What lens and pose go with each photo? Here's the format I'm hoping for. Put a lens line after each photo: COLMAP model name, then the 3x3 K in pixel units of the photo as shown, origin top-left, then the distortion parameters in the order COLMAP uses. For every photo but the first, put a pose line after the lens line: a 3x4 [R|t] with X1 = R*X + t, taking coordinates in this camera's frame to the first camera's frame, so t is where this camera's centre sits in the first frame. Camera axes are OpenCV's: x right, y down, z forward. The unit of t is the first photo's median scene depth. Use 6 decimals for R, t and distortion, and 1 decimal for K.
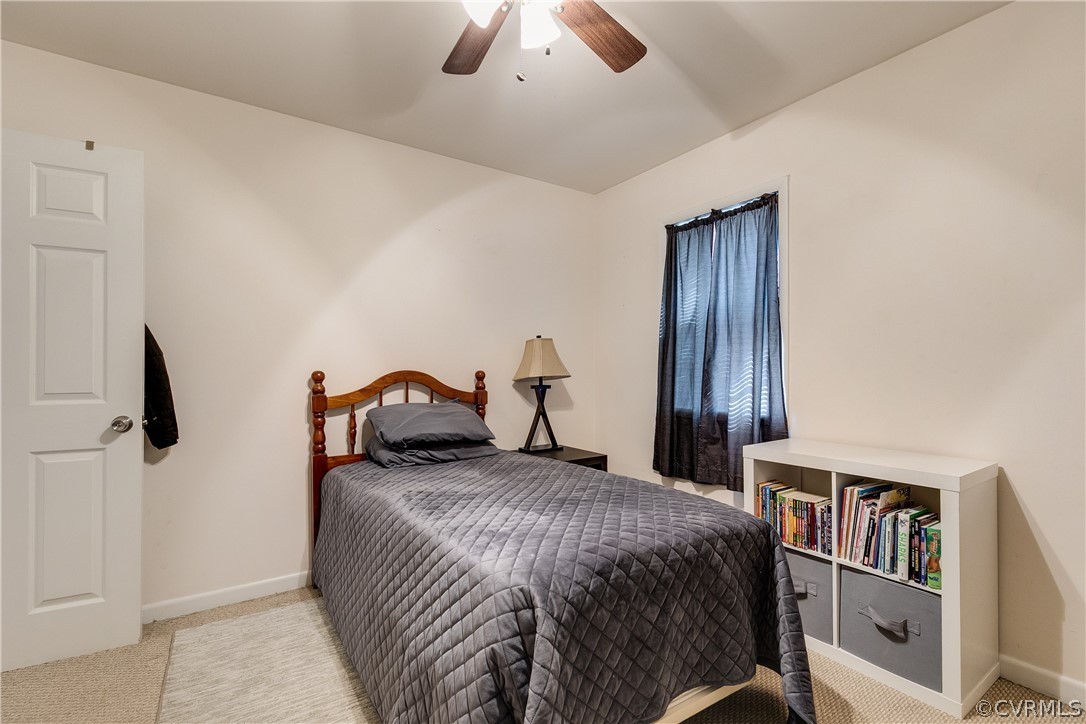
lens RADIAL K [[485.1, 0, 543.0], [0, 485.1, 362.0], [0, 0, 1]] dist [0.003079, -0.000444]
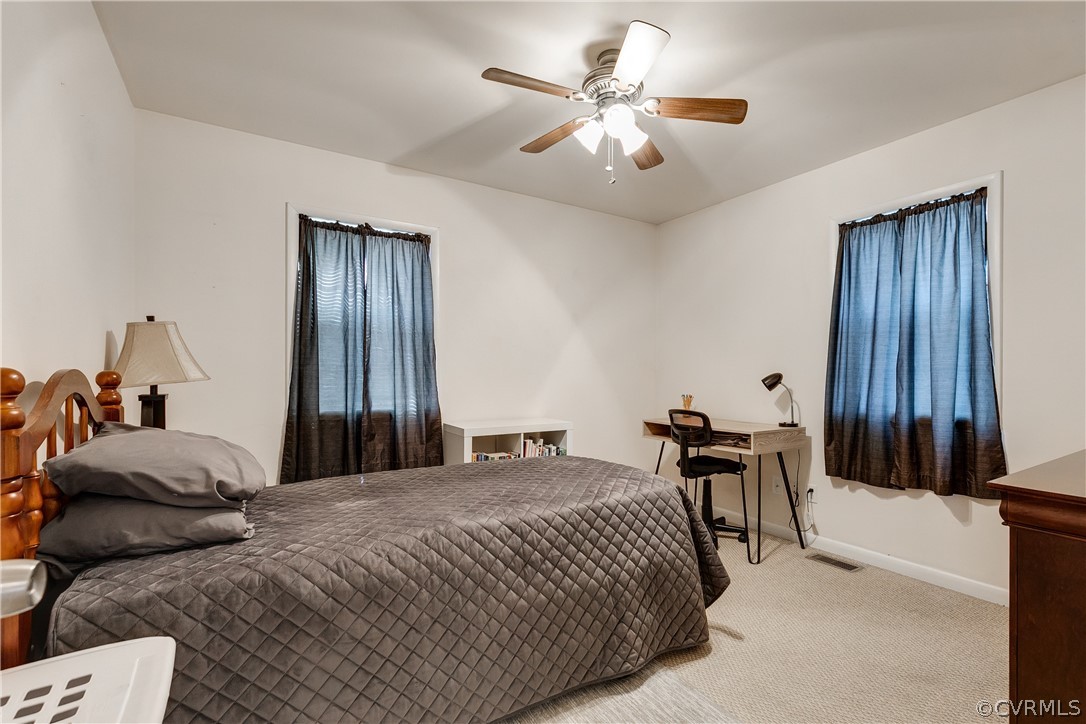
lens RADIAL K [[485.1, 0, 543.0], [0, 485.1, 362.0], [0, 0, 1]] dist [0.003079, -0.000444]
pose [[0.039729, 0.018256, 0.999044, -0.710805], [-0.008706, 0.999801, -0.017923, 0.009298], [-0.999173, -0.007986, 0.039880, 0.567687]]
